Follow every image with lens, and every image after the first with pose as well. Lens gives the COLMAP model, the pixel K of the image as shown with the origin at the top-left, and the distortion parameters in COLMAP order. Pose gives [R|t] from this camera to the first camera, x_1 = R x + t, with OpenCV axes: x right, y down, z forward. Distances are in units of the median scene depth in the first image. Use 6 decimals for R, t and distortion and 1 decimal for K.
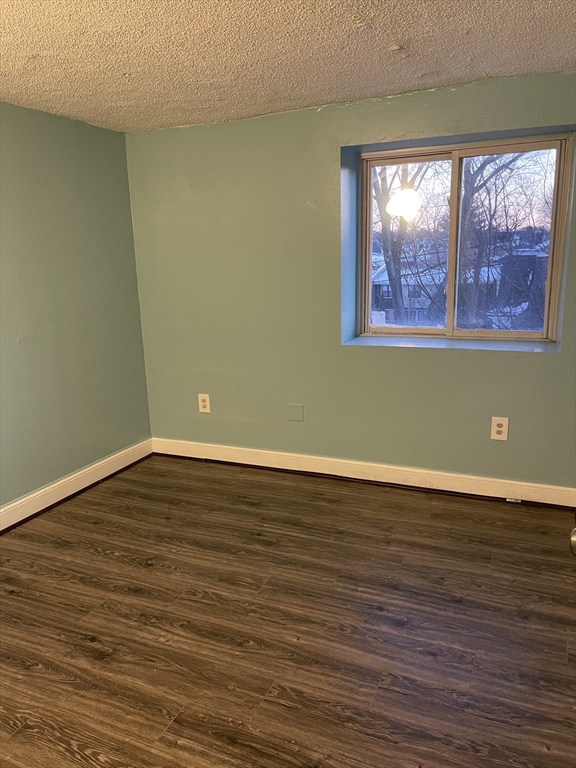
lens RADIAL K [[587.0, 0, 288.0], [0, 587.0, 384.0], [0, 0, 1]] dist [0.058299, -0.075039]
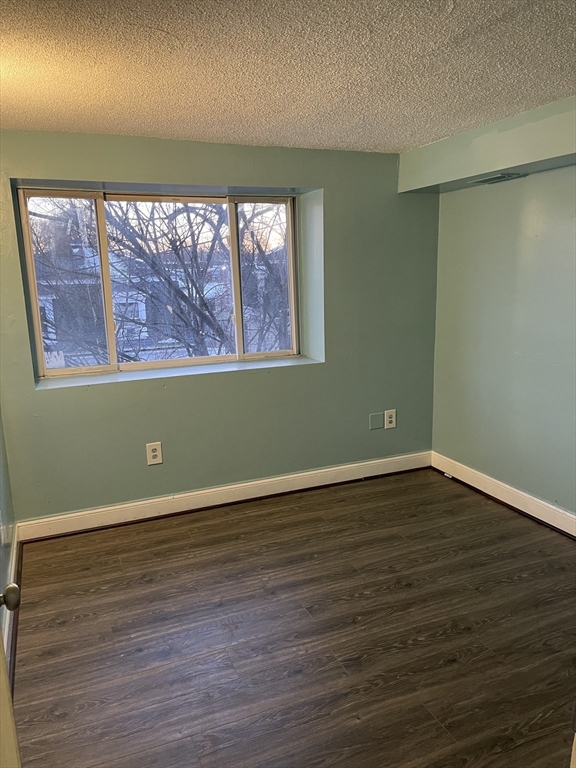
lens RADIAL K [[565.5, 0, 290.2], [0, 565.5, 405.1], [0, 0, 1]] dist [0.020664, -0.003697]
pose [[0.689745, -0.153403, 0.707615, -0.412889], [0.174232, 0.983746, 0.043434, -0.028032], [-0.702777, 0.093331, 0.705262, 0.174729]]
